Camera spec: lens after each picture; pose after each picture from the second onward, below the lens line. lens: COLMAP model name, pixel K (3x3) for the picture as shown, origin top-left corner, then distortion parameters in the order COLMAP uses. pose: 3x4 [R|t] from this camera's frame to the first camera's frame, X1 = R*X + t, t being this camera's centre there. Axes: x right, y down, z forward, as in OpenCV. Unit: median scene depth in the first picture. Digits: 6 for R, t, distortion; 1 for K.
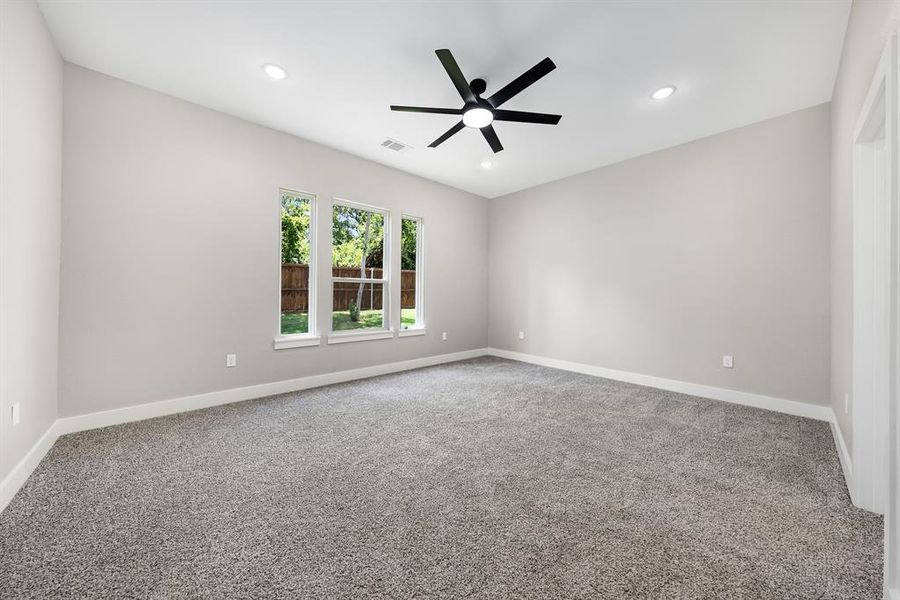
lens RADIAL K [[309.2, 0, 453.1], [0, 309.2, 294.1], [0, 0, 1]] dist [-0.002662, -0.000086]
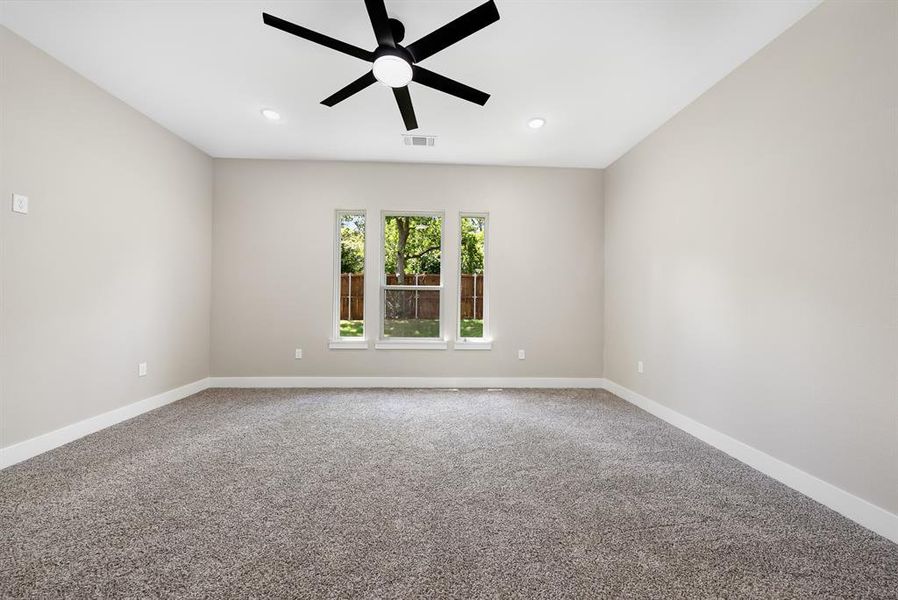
lens RADIAL K [[308.6, 0, 452.1], [0, 308.6, 294.1], [0, 0, 1]] dist [-0.002662, -0.000086]
pose [[0.776286, -0.009254, -0.630313, 0.410167], [-0.006863, 0.999709, -0.023130, -0.001345], [0.630343, 0.022281, 0.775997, 0.314121]]
